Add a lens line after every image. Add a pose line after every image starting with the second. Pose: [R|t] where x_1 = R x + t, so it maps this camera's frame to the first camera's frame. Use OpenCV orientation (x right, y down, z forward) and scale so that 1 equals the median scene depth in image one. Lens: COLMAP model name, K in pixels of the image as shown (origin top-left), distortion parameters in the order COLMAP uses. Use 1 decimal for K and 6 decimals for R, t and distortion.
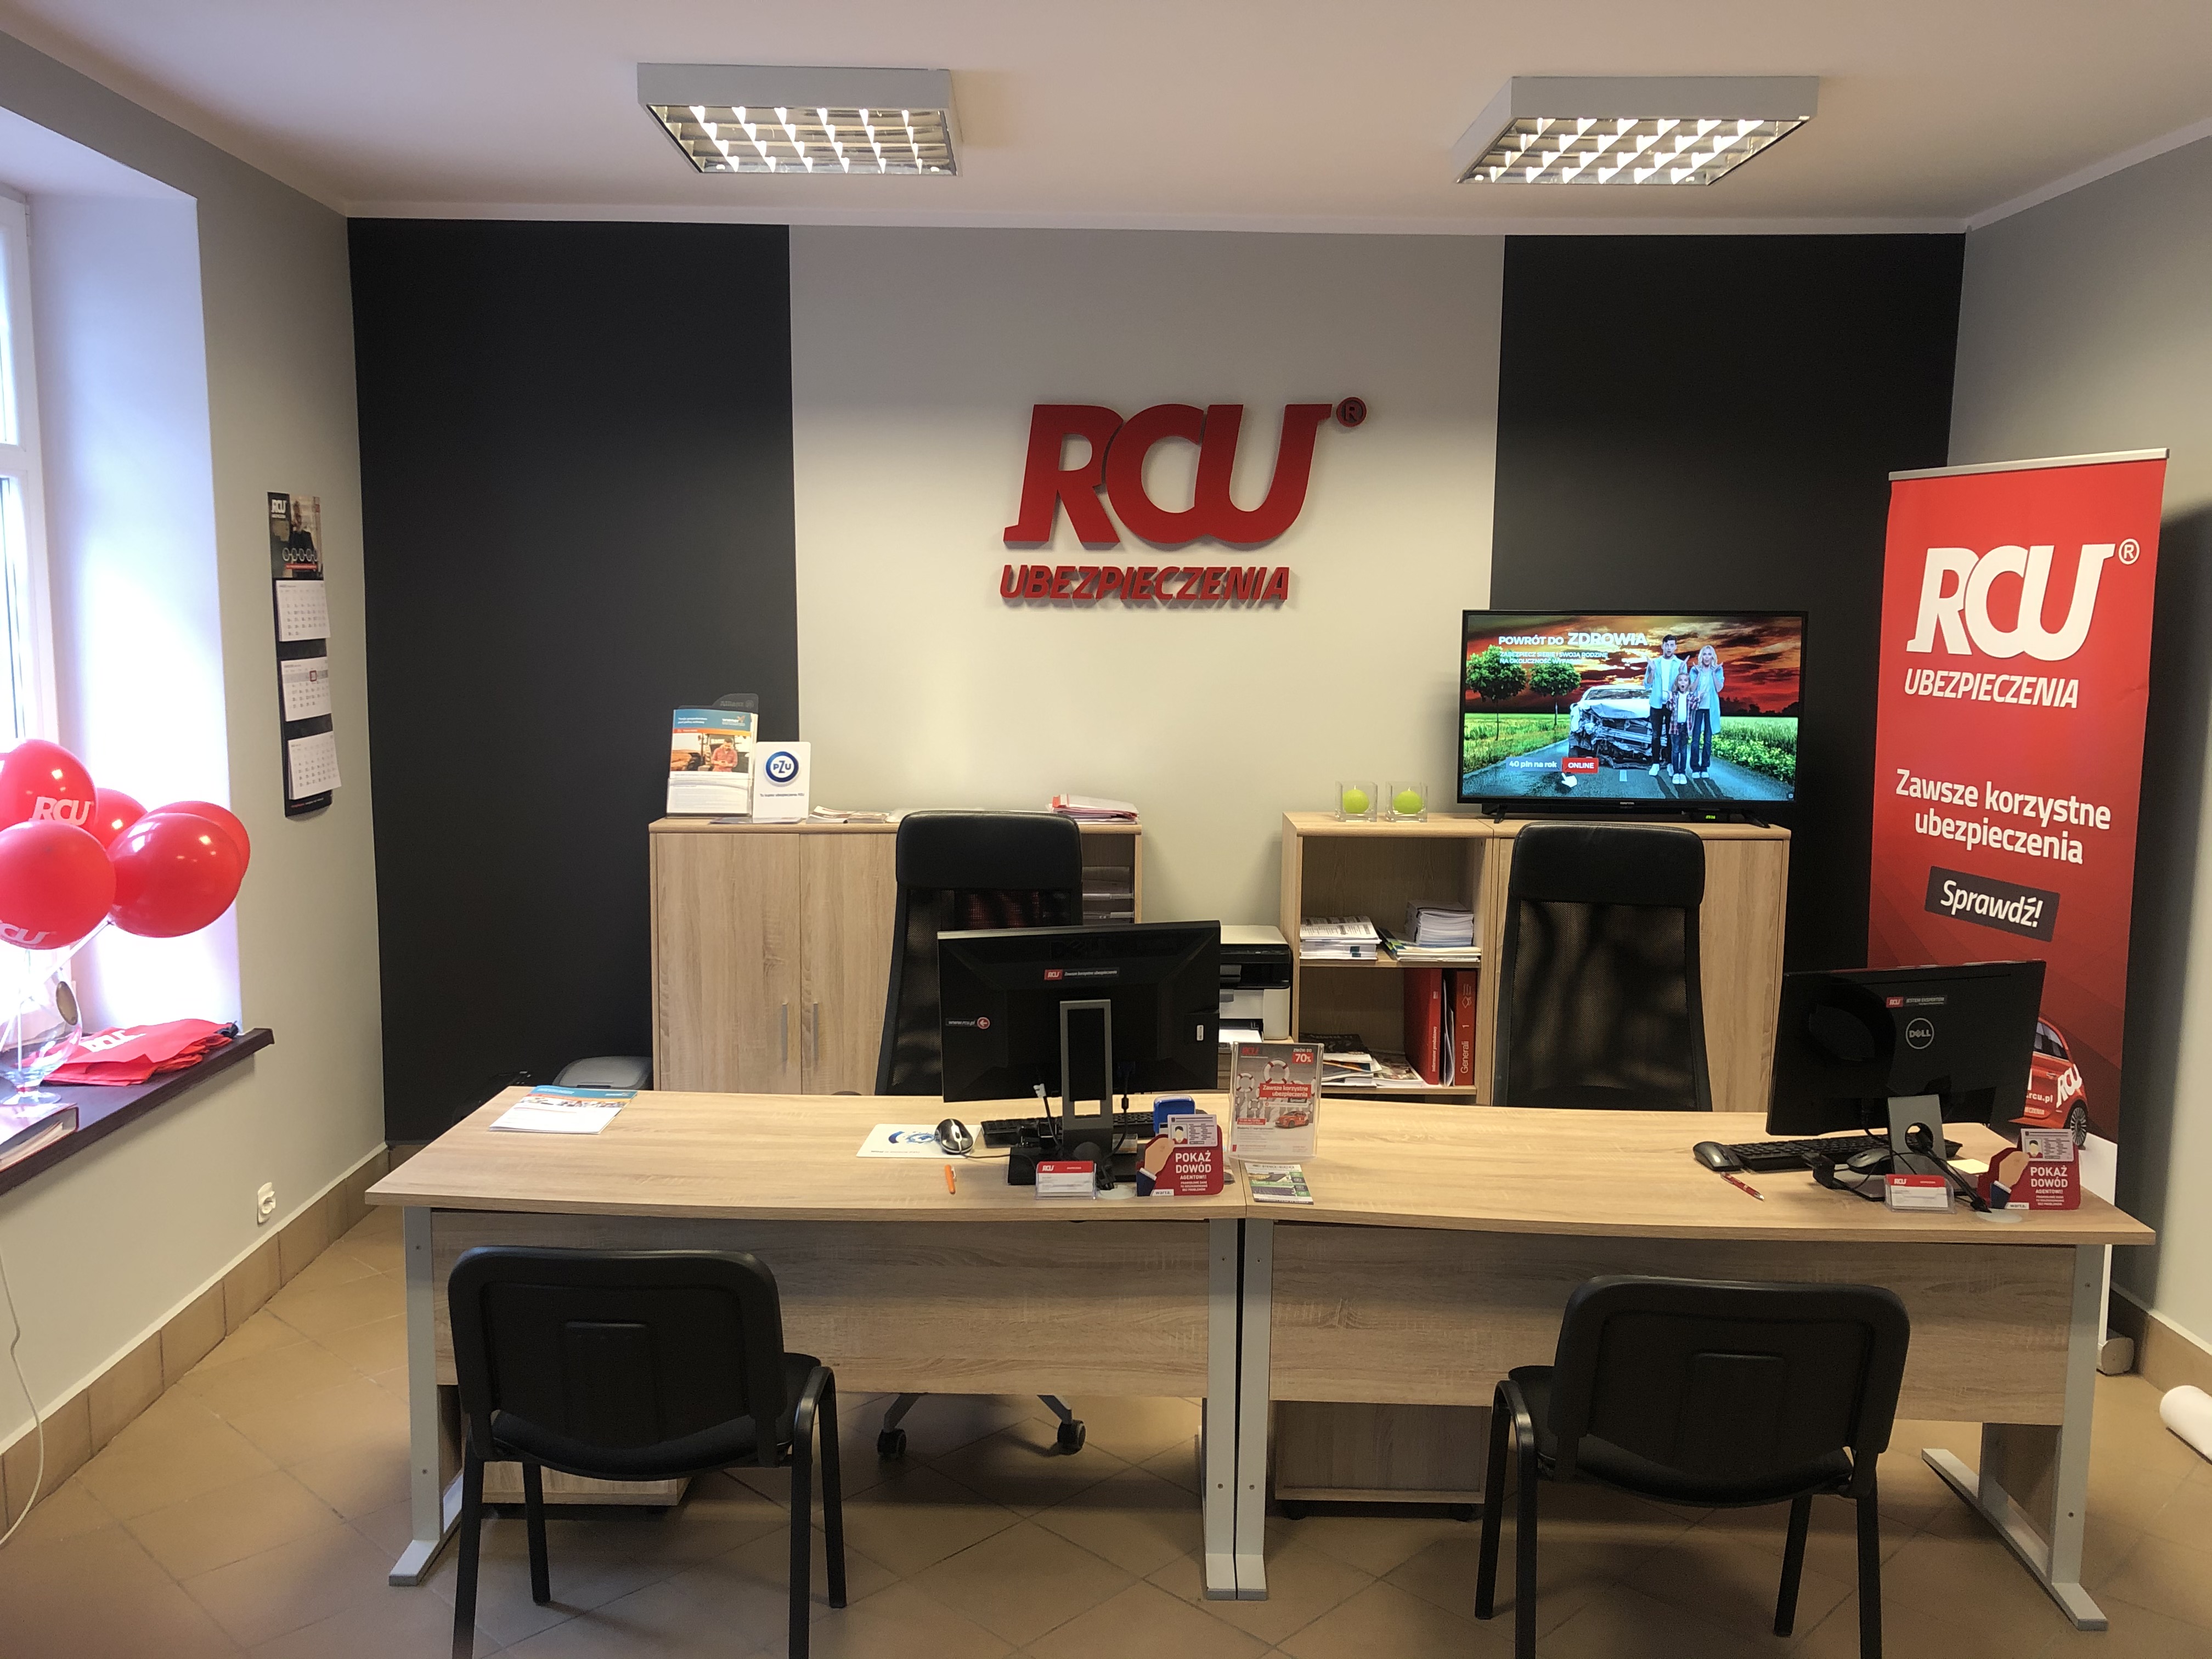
lens RADIAL K [[1805.4, 0, 1102.4], [0, 1805.4, 810.2], [0, 0, 1]] dist [0.040870, -0.027727]
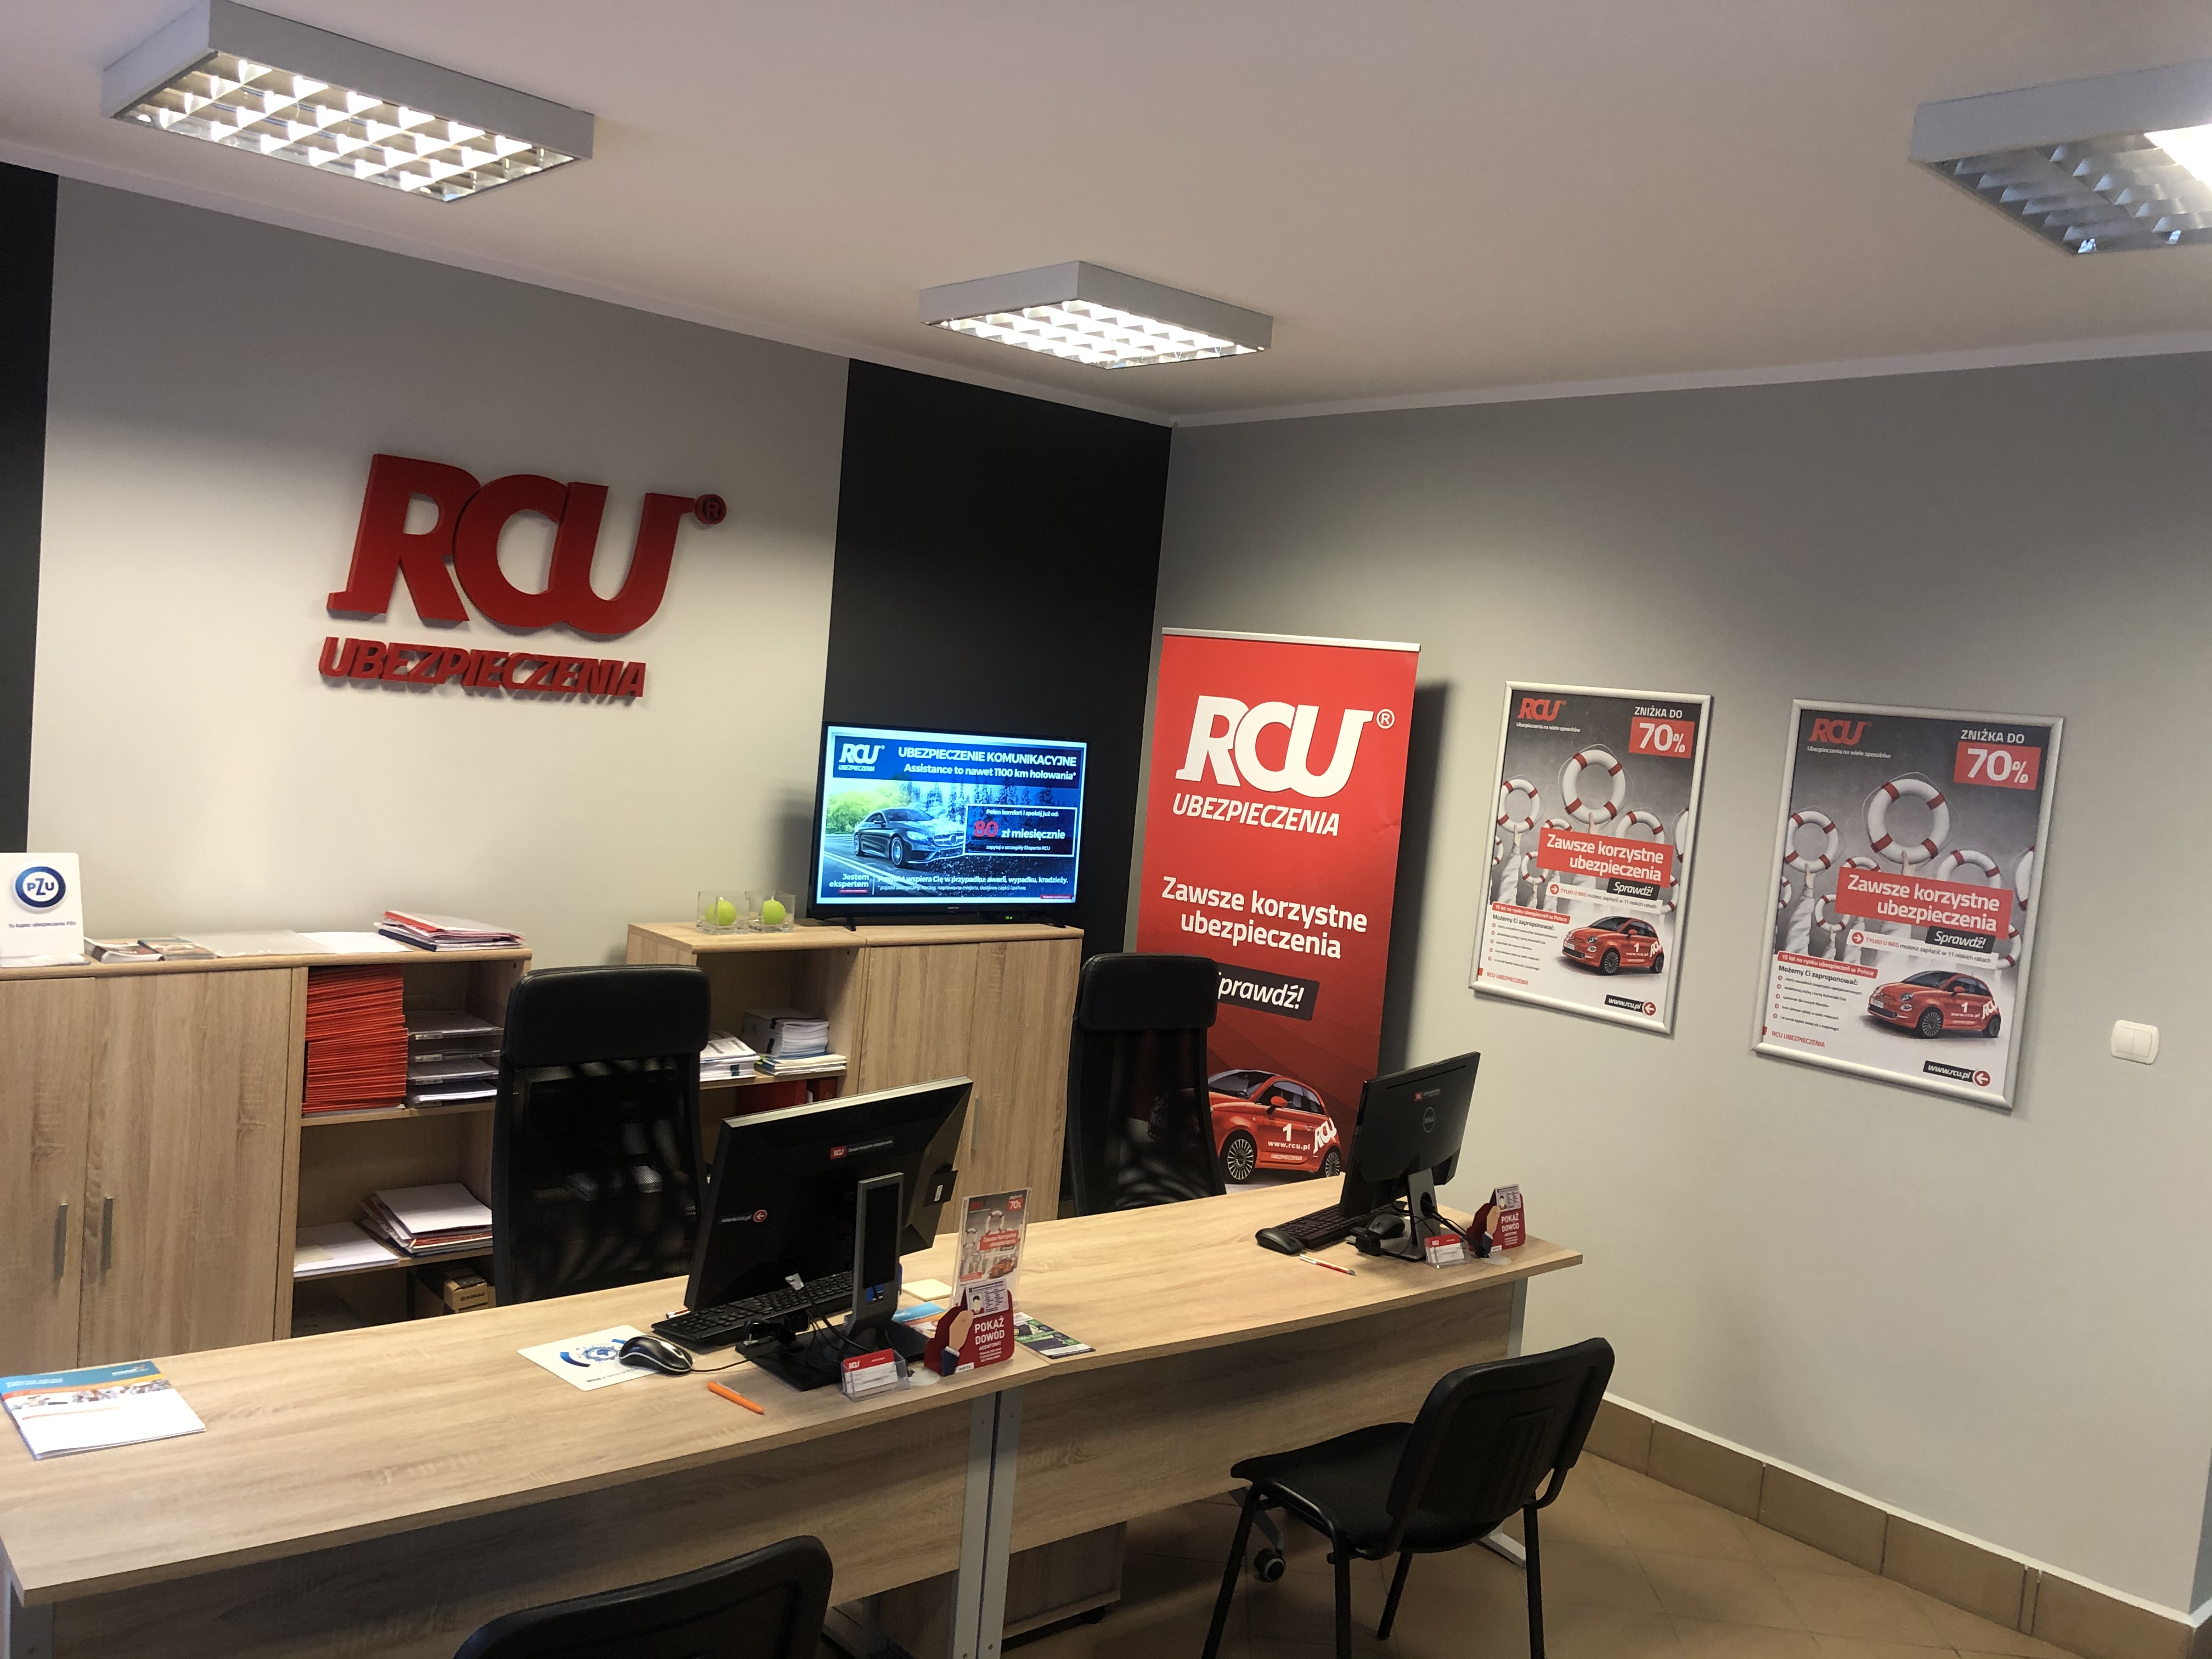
lens RADIAL K [[1805.4, 0, 1123.7], [0, 1805.4, 809.6], [0, 0, 1]] dist [0.040870, -0.027727]
pose [[0.745177, 0.012671, 0.666746, -0.365391], [-0.003110, 0.999875, -0.015526, -0.047970], [-0.666859, 0.009496, 0.745123, 0.142508]]
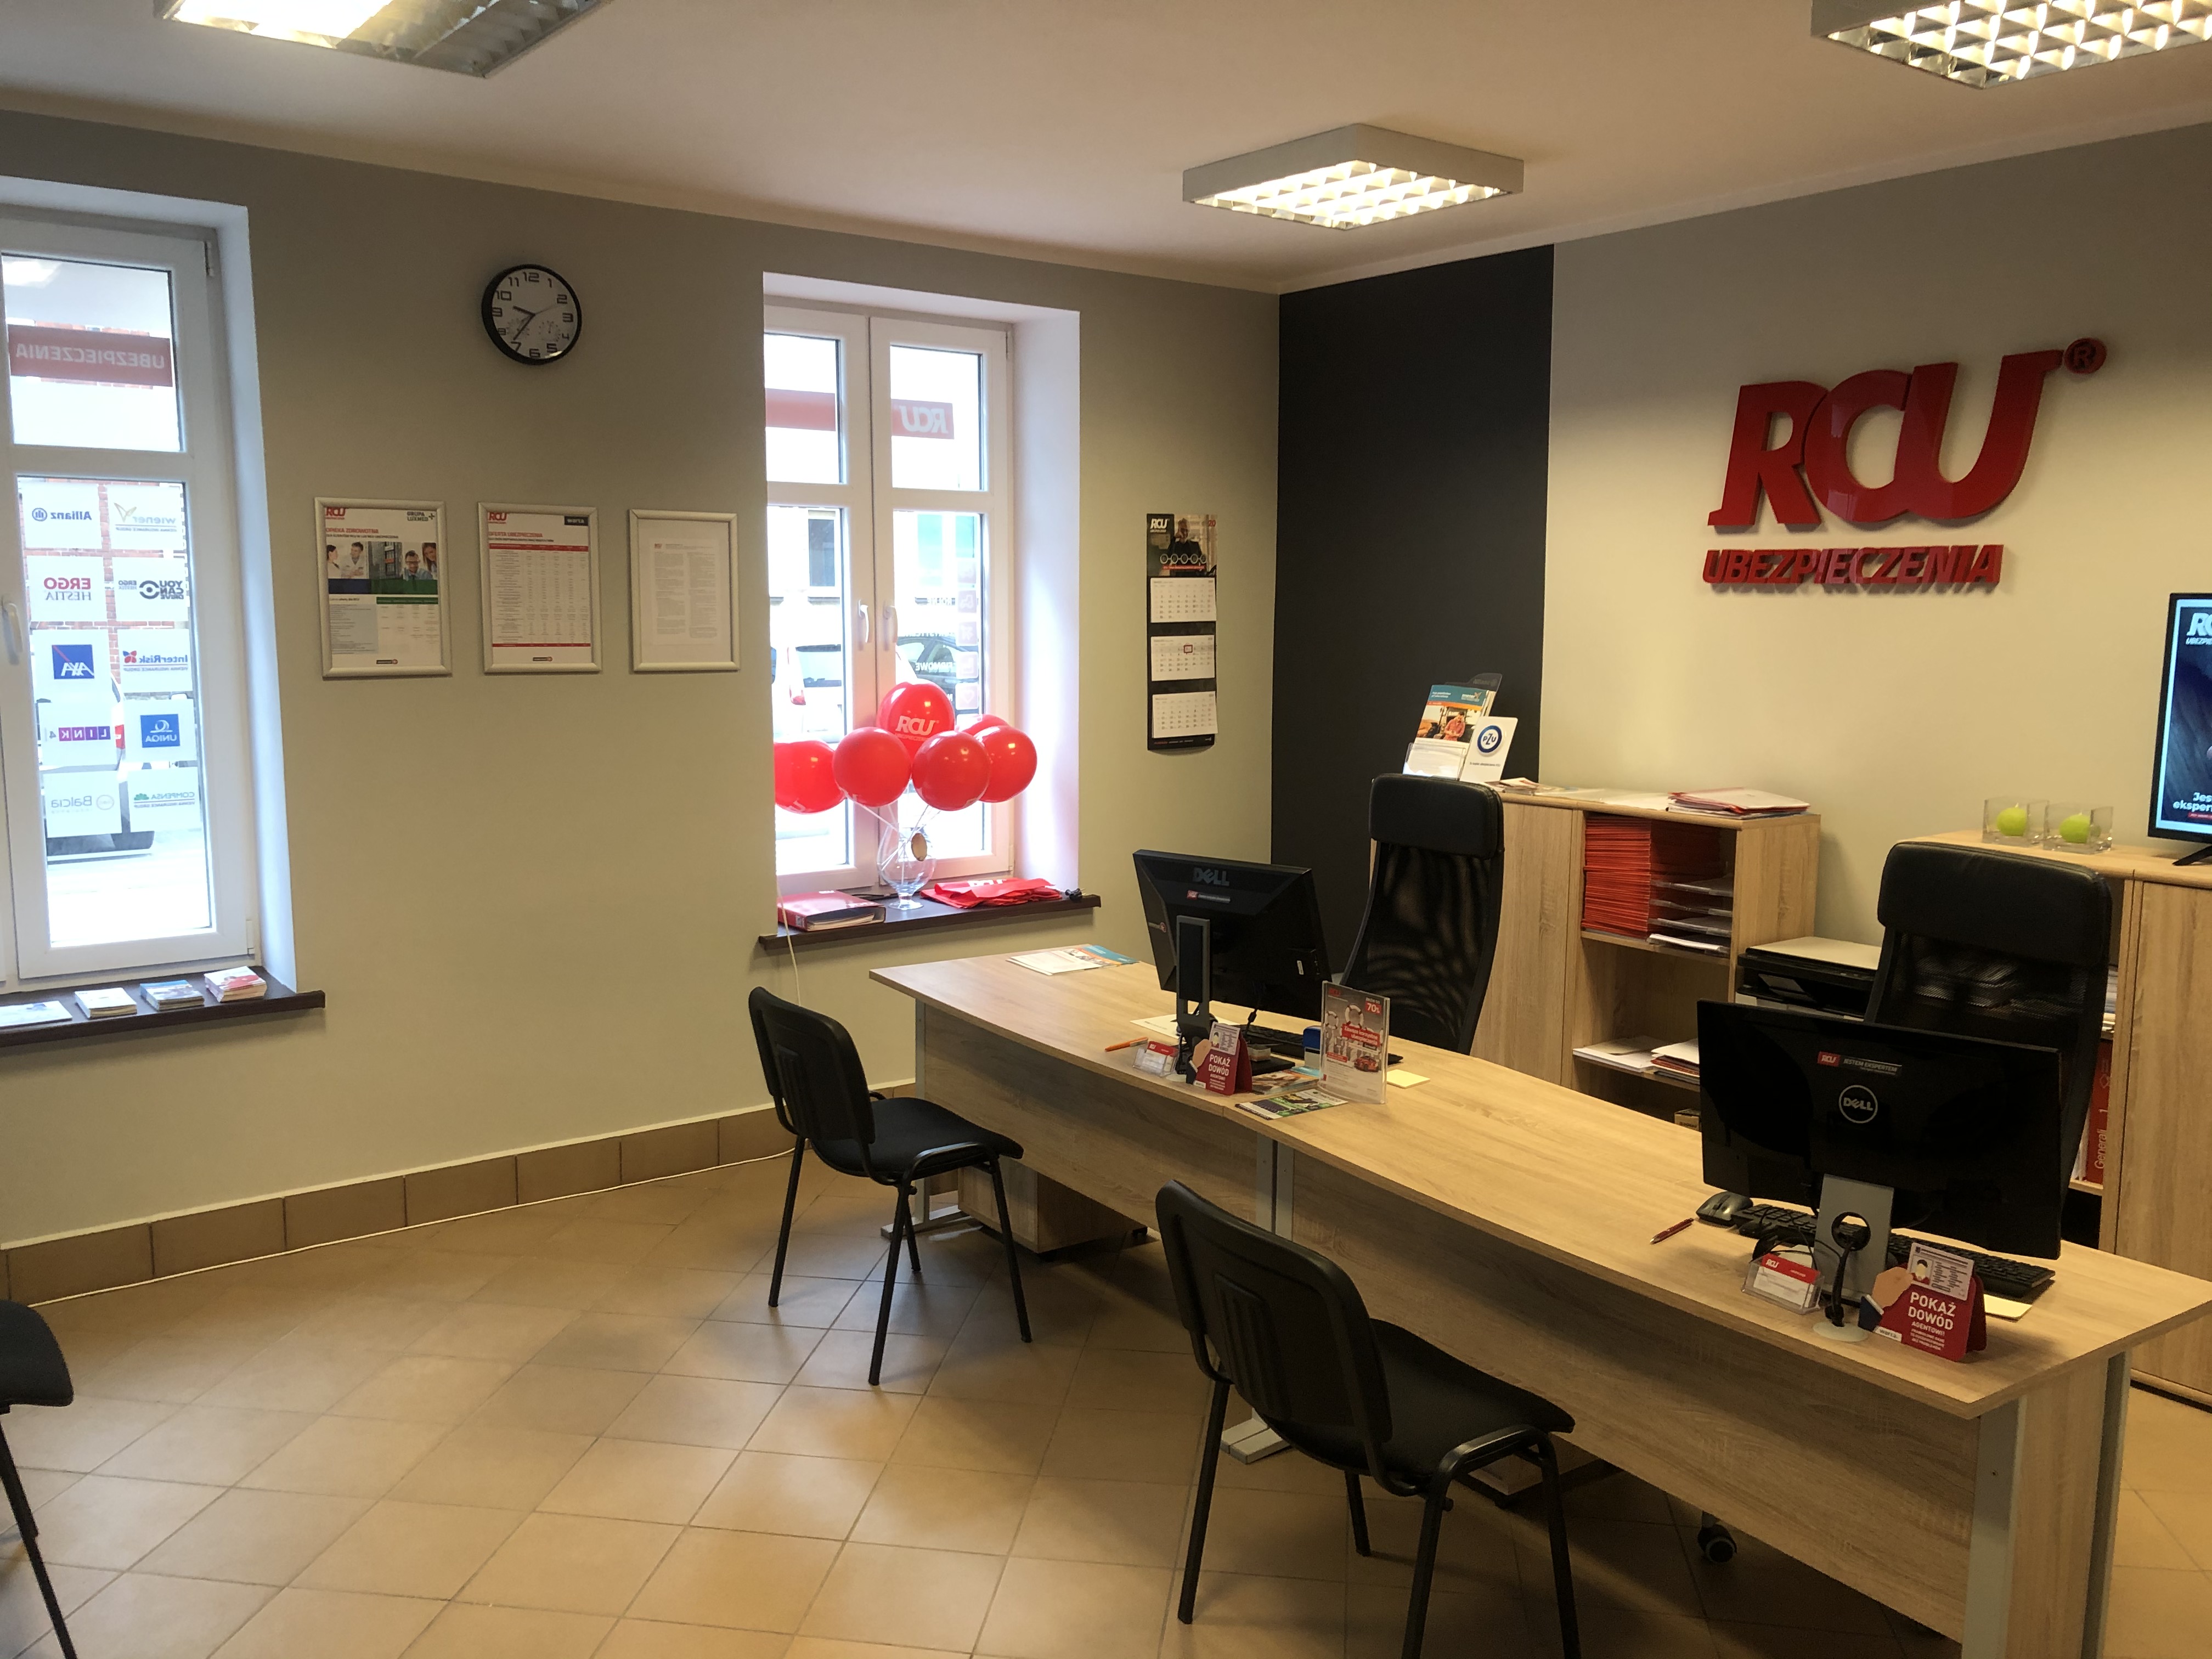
lens RADIAL K [[1805.4, 0, 1063.6], [0, 1805.4, 817.6], [0, 0, 1]] dist [0.040870, -0.027727]
pose [[0.572658, 0.096080, -0.814145, 0.611645], [-0.092232, 0.994354, 0.052472, -0.010772], [0.814590, 0.045042, 0.578286, 0.154869]]
